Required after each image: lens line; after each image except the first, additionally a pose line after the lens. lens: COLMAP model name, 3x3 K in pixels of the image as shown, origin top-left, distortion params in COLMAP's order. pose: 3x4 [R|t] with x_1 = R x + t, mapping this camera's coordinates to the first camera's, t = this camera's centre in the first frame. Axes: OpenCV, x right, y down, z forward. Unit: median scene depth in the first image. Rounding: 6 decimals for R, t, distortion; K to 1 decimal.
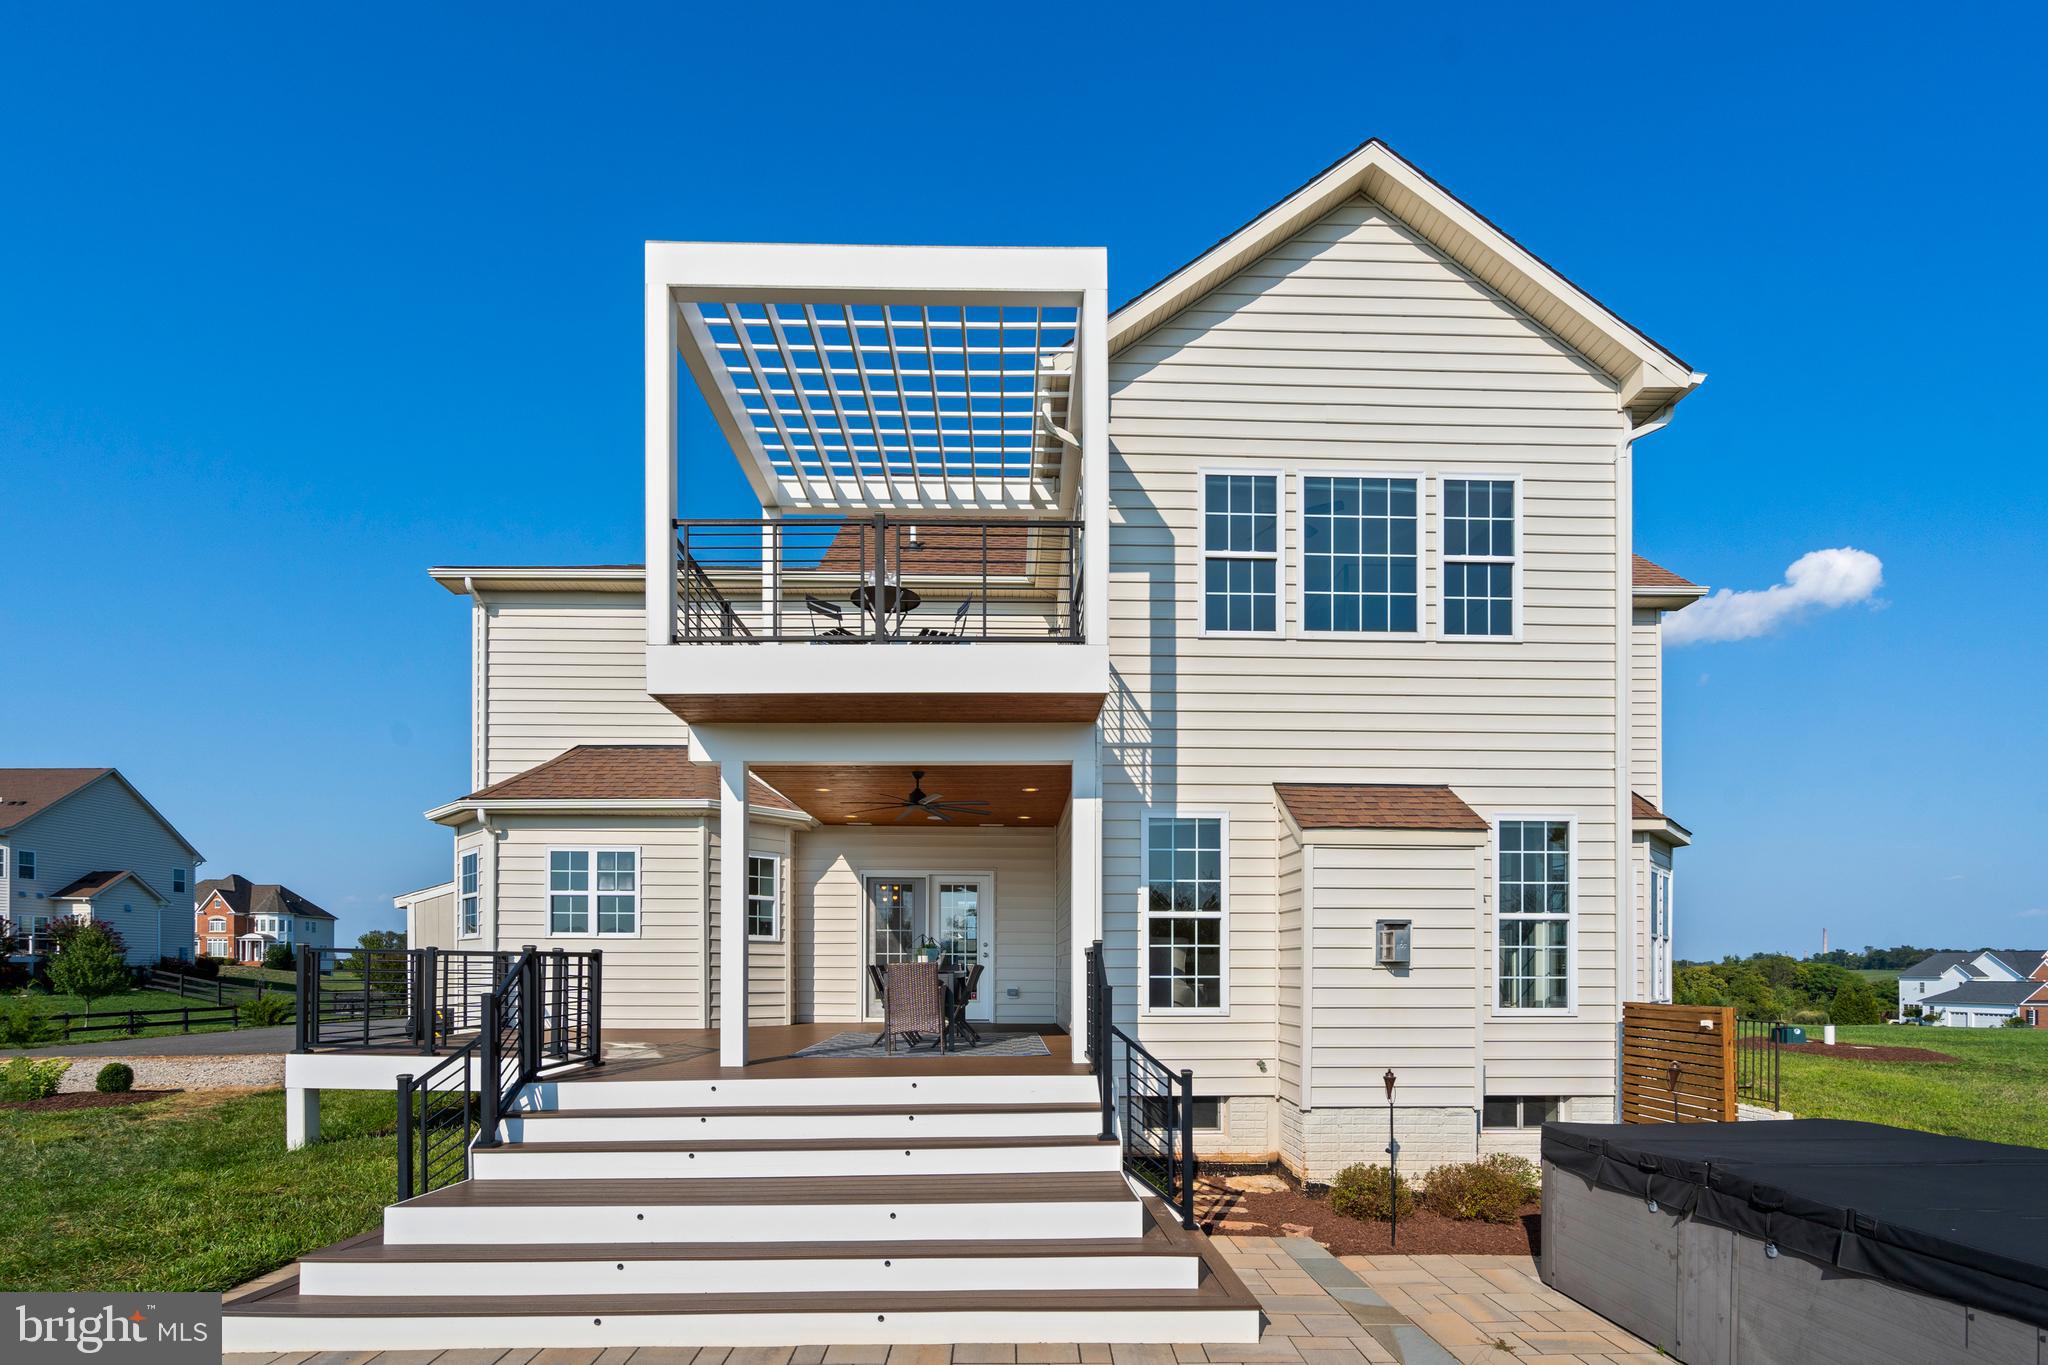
lens RADIAL K [[974.2, 0, 1028.9], [0, 974.2, 857.0], [0, 0, 1]] dist [0.015345, -0.000027]
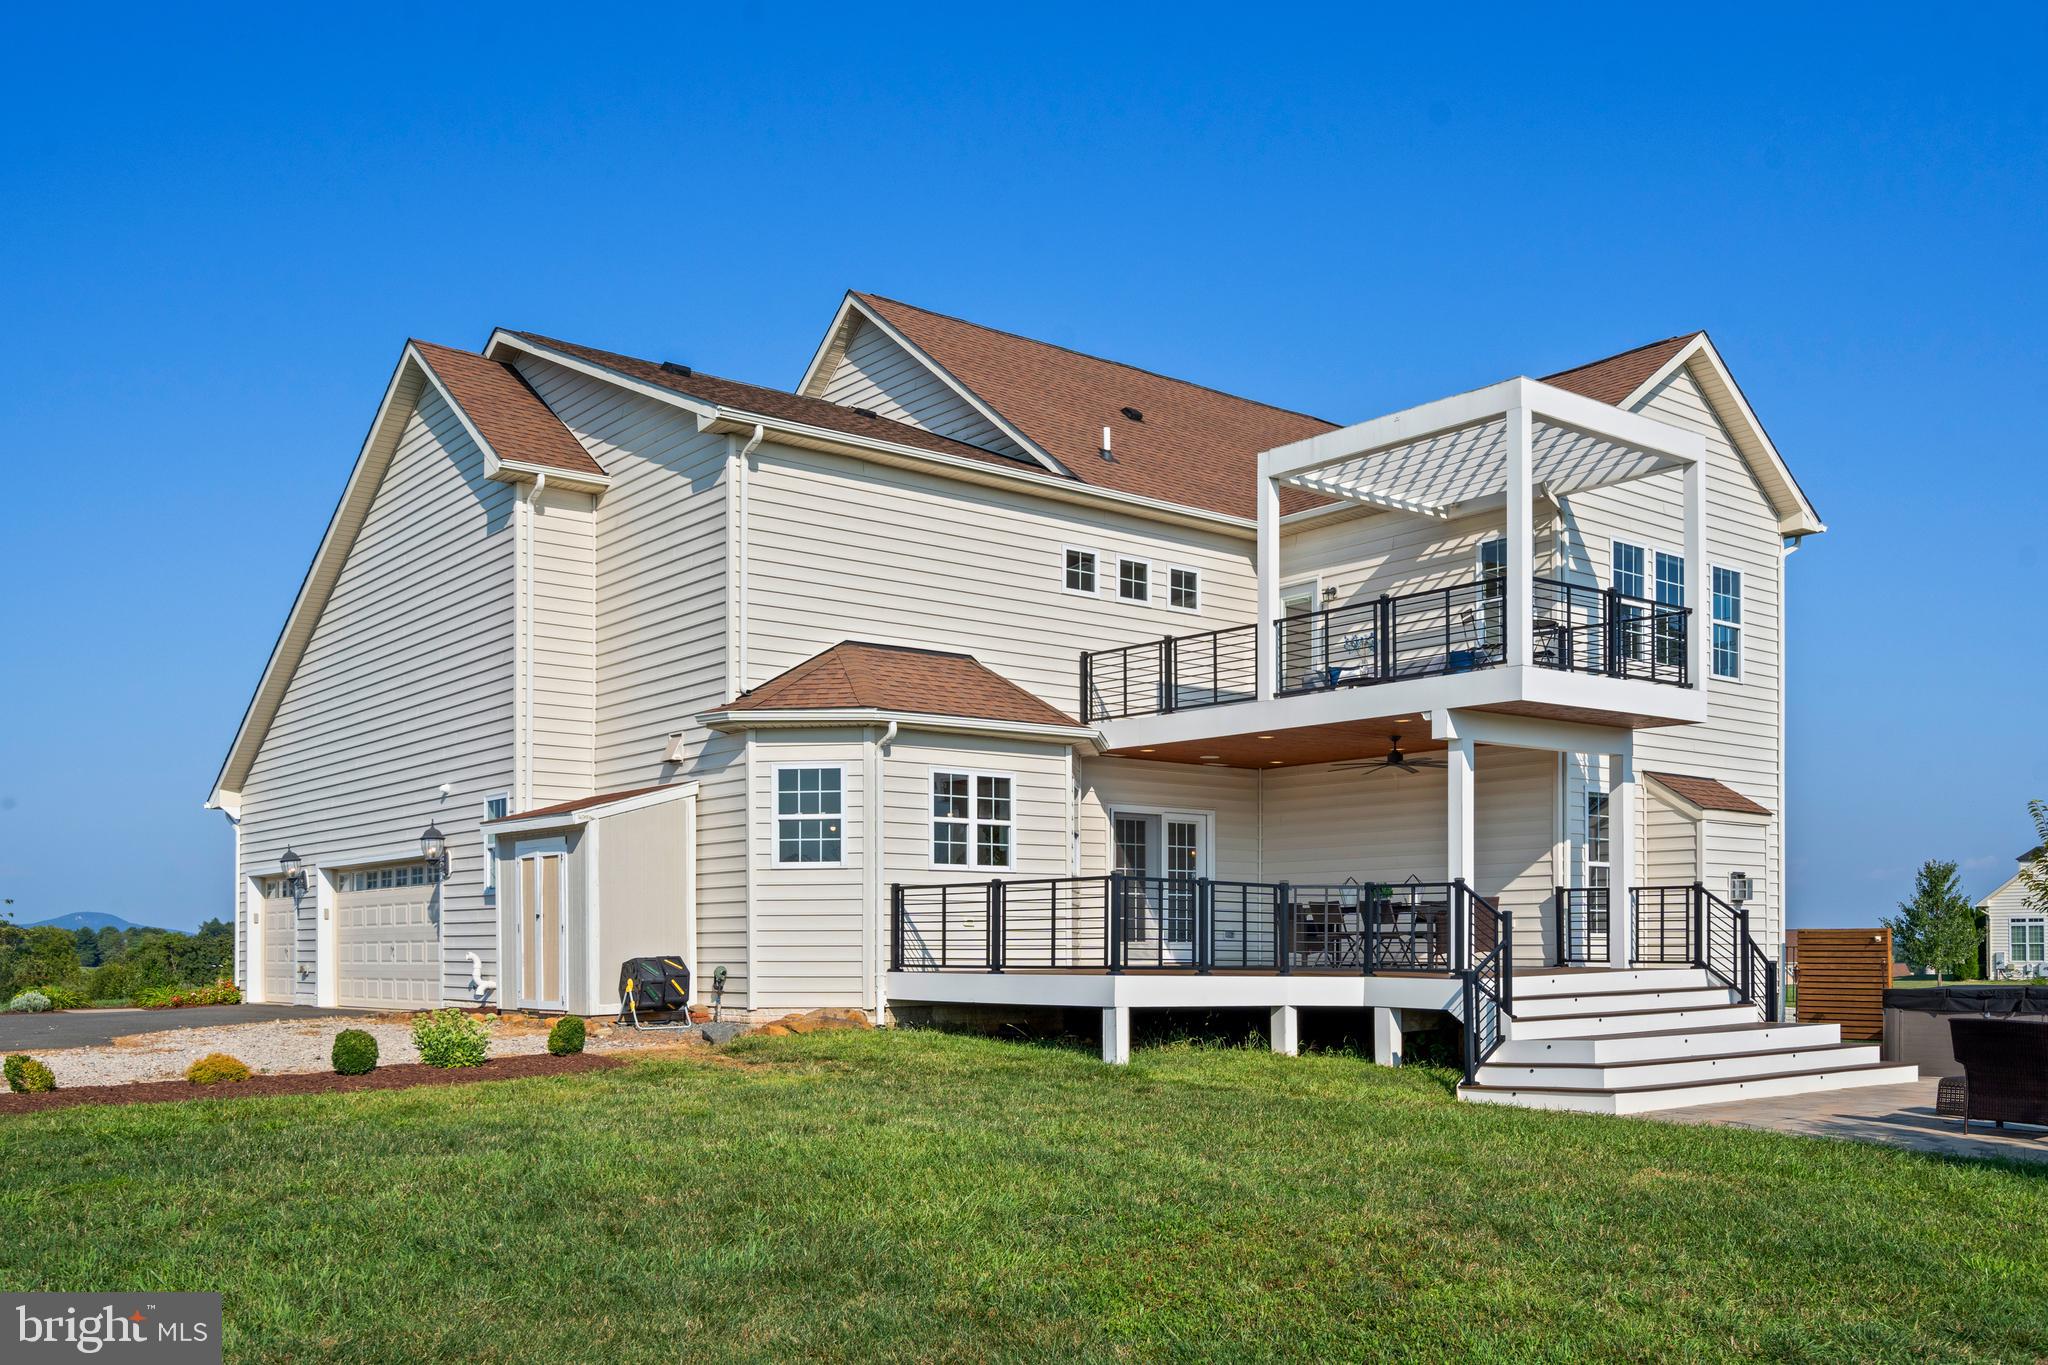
lens RADIAL K [[1705.5, 0, 1024.0], [0, 1705.5, 682.5], [0, 0, 1]] dist [0.000628, 0.000041]
pose [[0.806886, 0.086593, 0.584326, -1.824965], [-0.064220, 0.996193, -0.058948, -0.001958], [-0.587206, 0.010039, 0.809375, -0.426983]]
